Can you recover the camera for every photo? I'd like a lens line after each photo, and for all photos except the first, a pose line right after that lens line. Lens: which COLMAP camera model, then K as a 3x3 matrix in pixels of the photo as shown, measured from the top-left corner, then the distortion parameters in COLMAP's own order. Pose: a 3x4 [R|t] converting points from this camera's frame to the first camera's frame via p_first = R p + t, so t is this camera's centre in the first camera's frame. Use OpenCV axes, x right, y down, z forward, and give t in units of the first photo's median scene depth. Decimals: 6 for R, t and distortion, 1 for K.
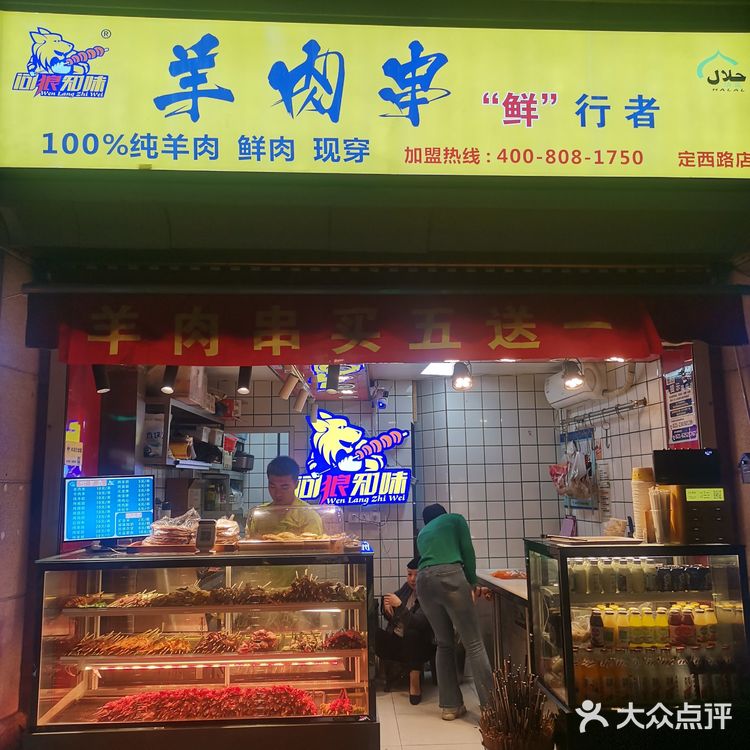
lens RADIAL K [[789.4, 0, 374.9], [0, 789.4, 374.4], [0, 0, 1]] dist [0.103649, 0.000000]
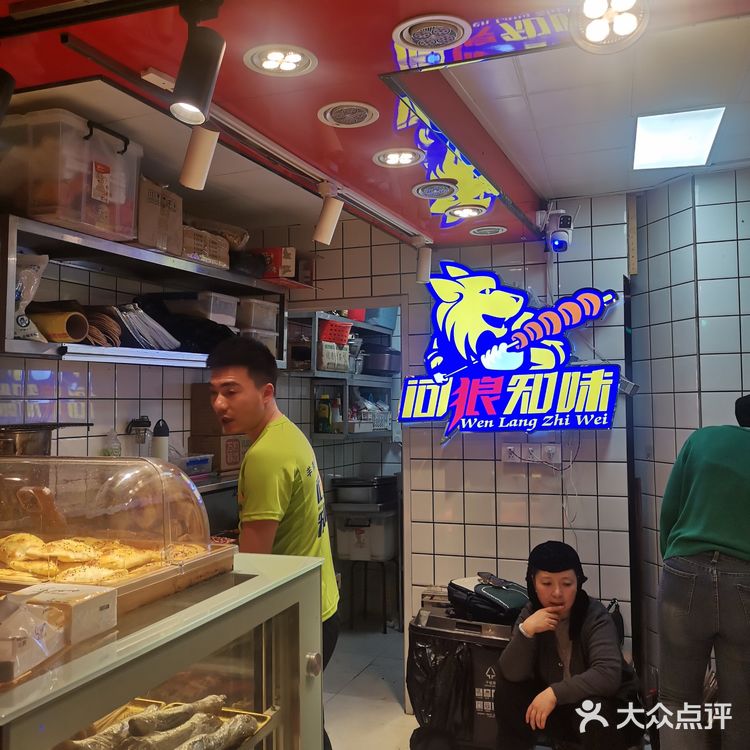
lens RADIAL K [[789.4, 0, 375.6], [0, 789.4, 373.8], [0, 0, 1]] dist [0.103649, 0.000000]
pose [[0.920572, -0.010703, -0.390427, 0.101842], [0.053916, 0.993537, 0.099888, 0.065125], [0.386834, -0.113004, 0.915199, 0.463087]]
